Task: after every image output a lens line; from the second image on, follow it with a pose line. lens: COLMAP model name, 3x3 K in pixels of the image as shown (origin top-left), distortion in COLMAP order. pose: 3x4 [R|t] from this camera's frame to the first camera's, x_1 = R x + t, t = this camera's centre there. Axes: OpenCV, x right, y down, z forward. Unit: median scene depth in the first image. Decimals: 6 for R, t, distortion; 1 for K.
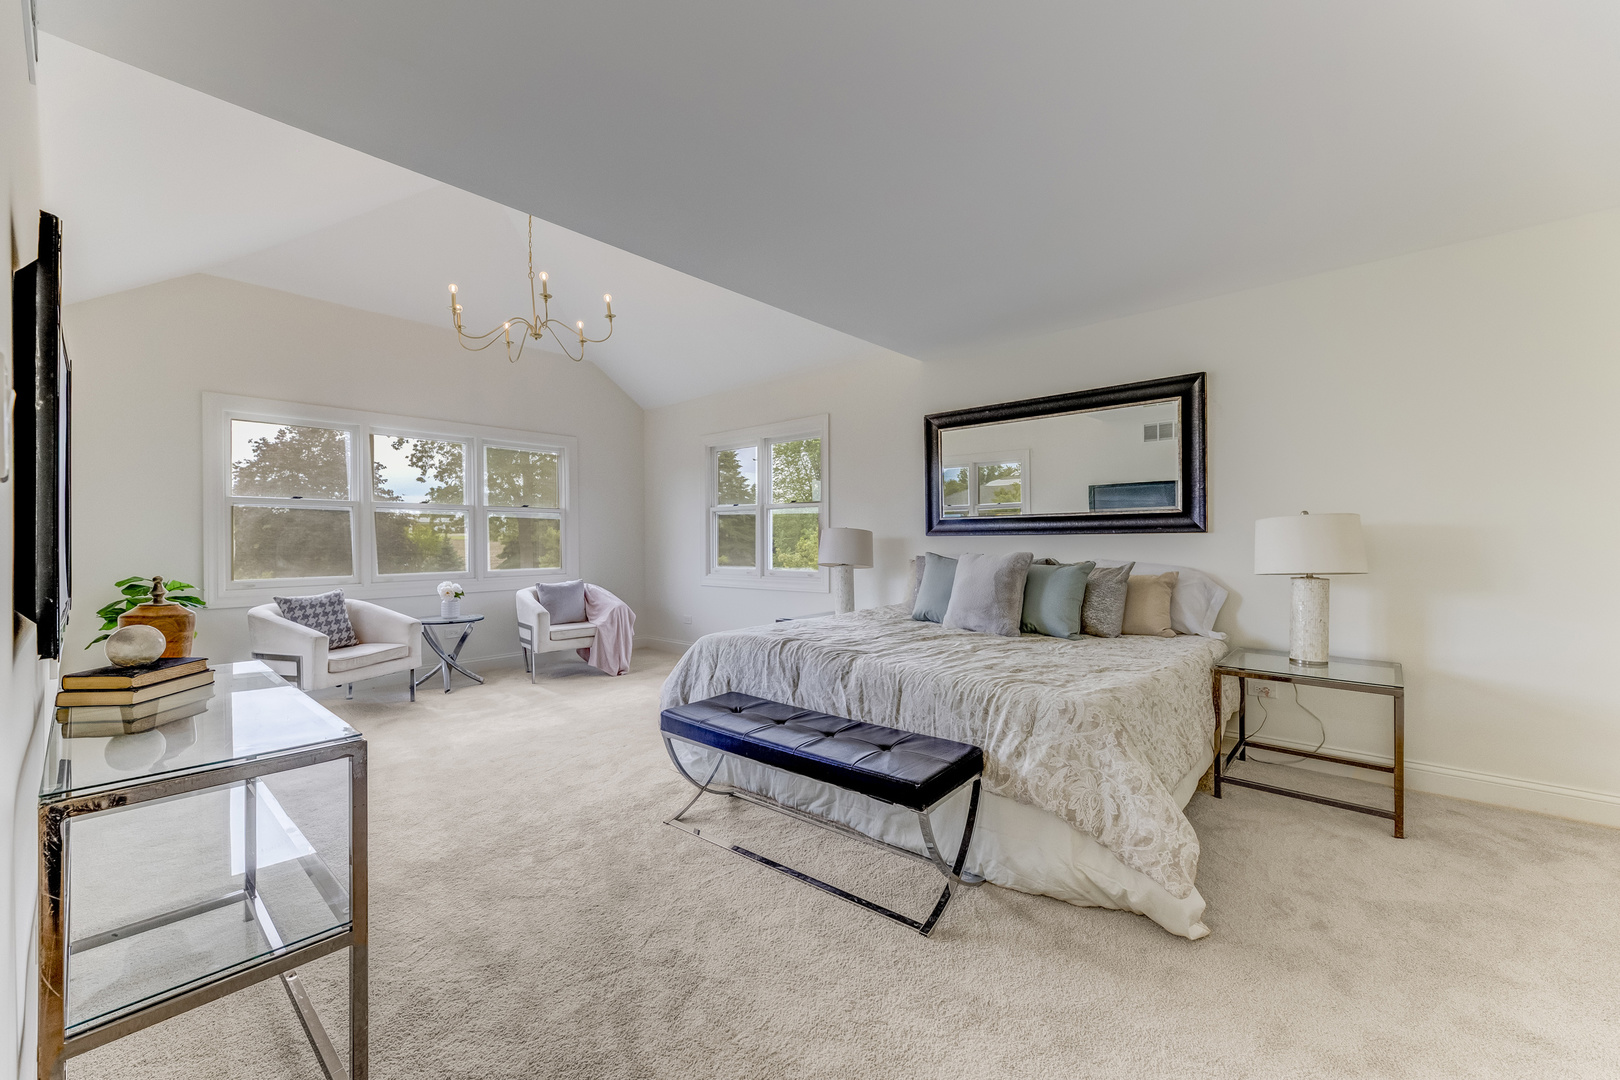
lens RADIAL K [[654.1, 0, 806.3], [0, 654.1, 540.5], [0, 0, 1]] dist [0.000180, 0.000824]
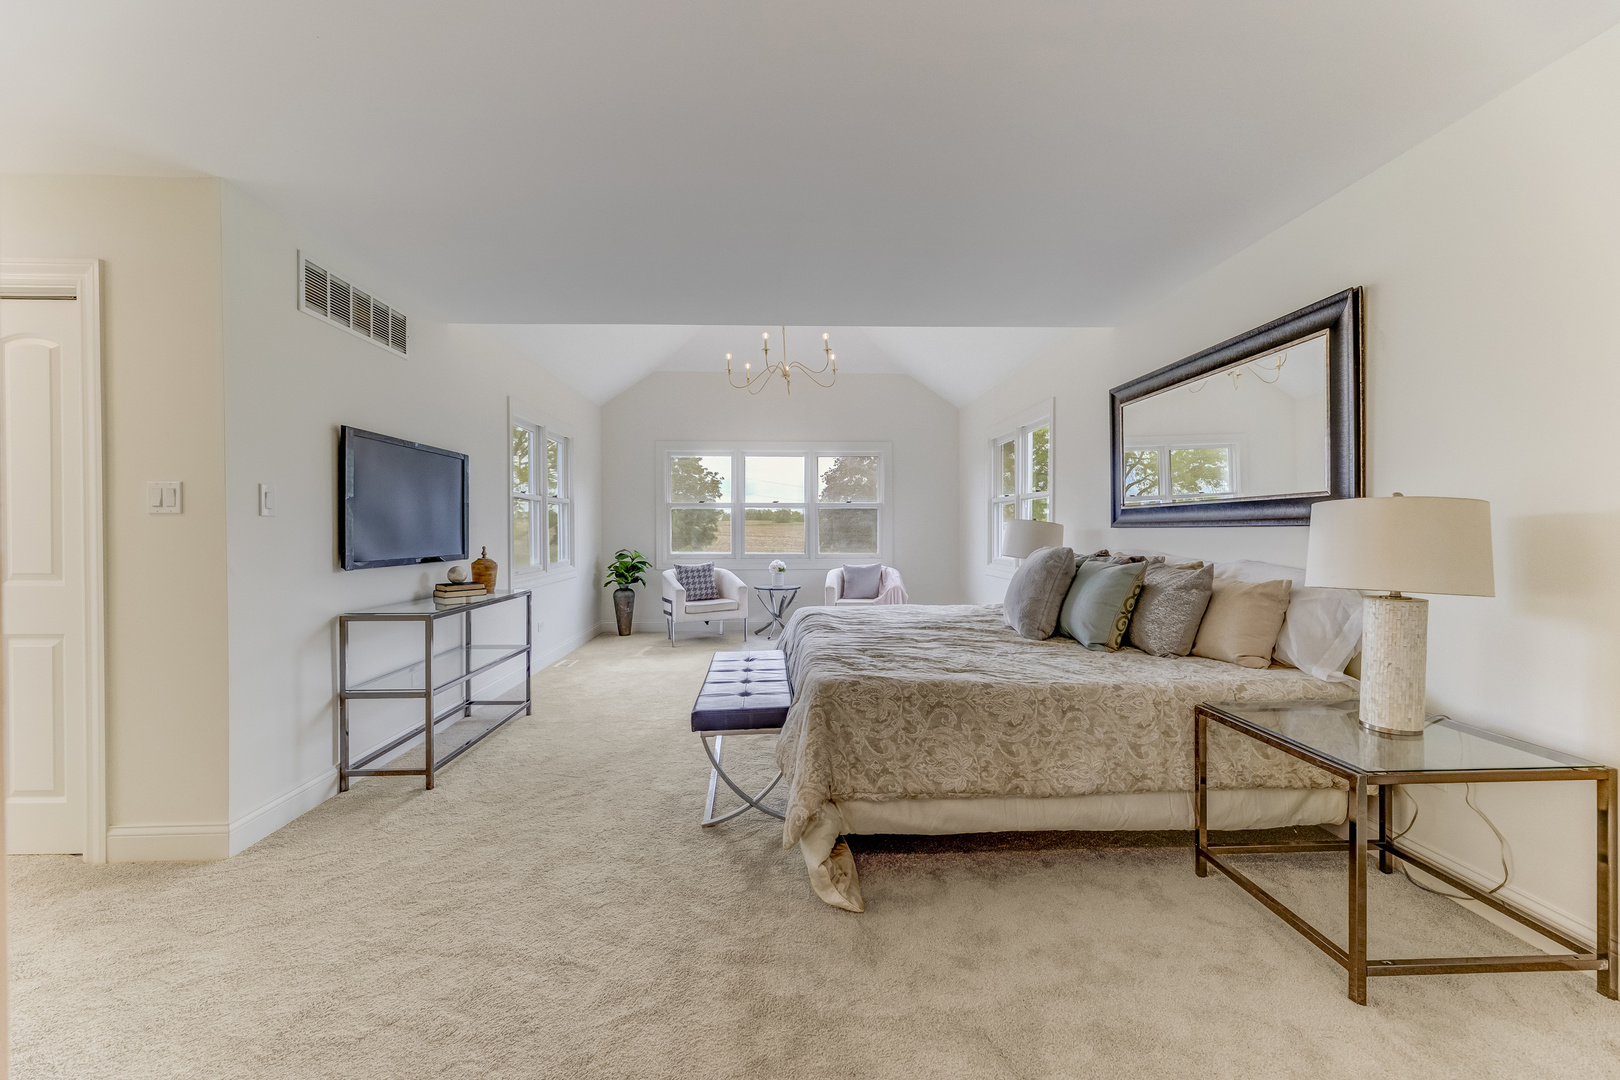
lens RADIAL K [[654.1, 0, 768.7], [0, 654.1, 529.1], [0, 0, 1]] dist [0.000180, 0.000824]
pose [[0.680725, 0.004959, -0.732522, 0.516166], [-0.003332, 0.999988, 0.003674, -0.006589], [0.732531, -0.000060, 0.680734, 0.070845]]
